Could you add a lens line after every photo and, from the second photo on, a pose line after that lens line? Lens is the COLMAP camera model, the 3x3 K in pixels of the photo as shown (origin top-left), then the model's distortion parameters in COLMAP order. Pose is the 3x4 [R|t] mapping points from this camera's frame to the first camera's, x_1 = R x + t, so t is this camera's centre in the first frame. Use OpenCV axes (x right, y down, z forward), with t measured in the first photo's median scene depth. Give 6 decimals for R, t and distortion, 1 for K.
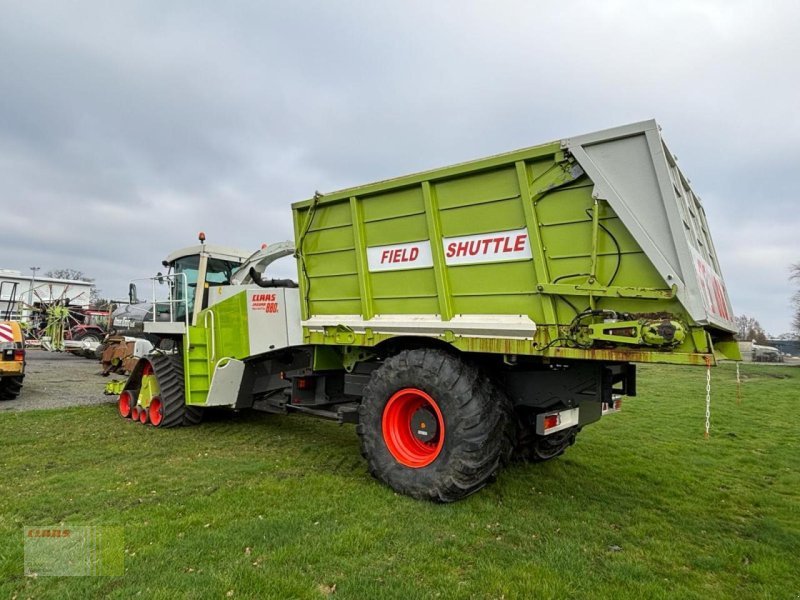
lens RADIAL K [[491.8, 0, 400.0], [0, 491.8, 300.0], [0, 0, 1]] dist [0.048222, -0.000578]
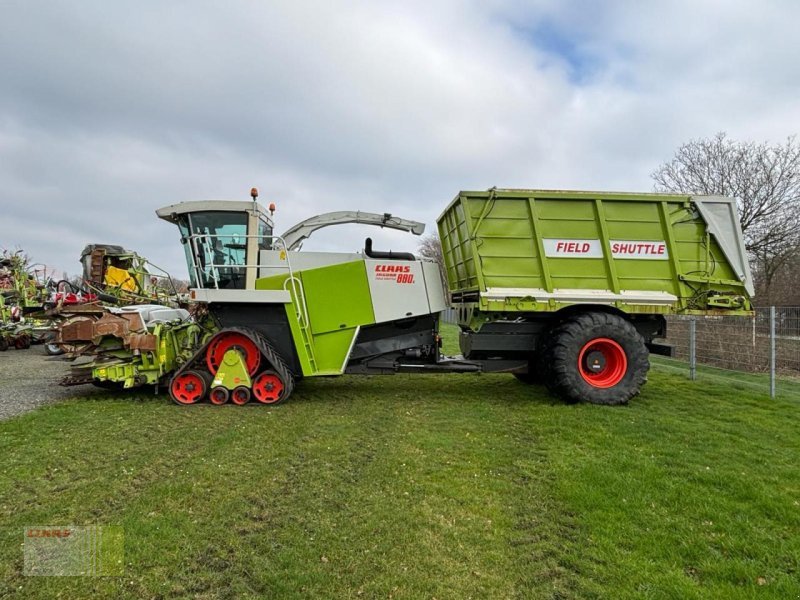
lens RADIAL K [[511.9, 0, 400.0], [0, 511.9, 300.0], [0, 0, 1]] dist [0.001451, -0.003234]
pose [[0.748525, -0.015119, 0.662935, -1.425626], [-0.044090, 0.996393, 0.072506, -0.025723], [-0.661640, -0.083501, 0.745158, 0.226941]]
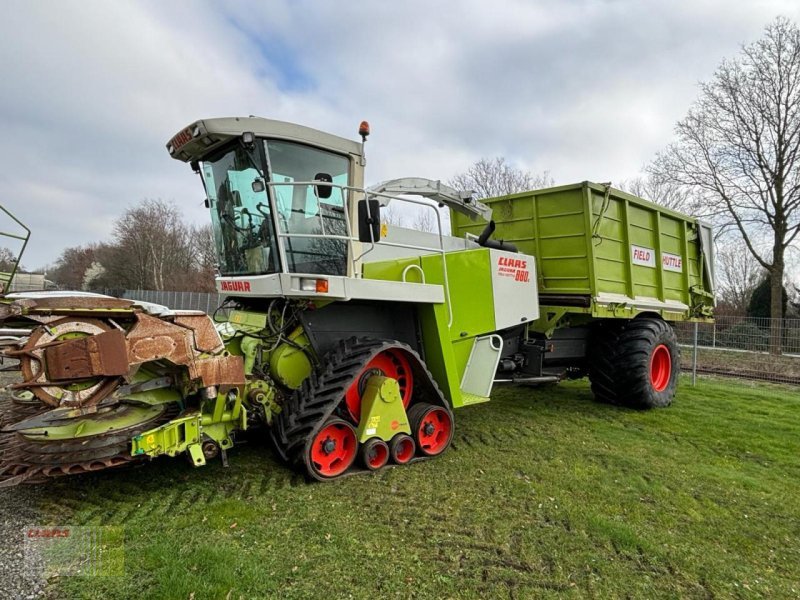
lens RADIAL K [[511.9, 0, 400.0], [0, 511.9, 300.0], [0, 0, 1]] dist [0.001451, -0.003234]
pose [[0.212450, -0.016509, 0.977032, -1.697604], [-0.123454, 0.991392, 0.043596, 0.064004], [-0.969342, -0.129880, 0.208583, 1.421465]]
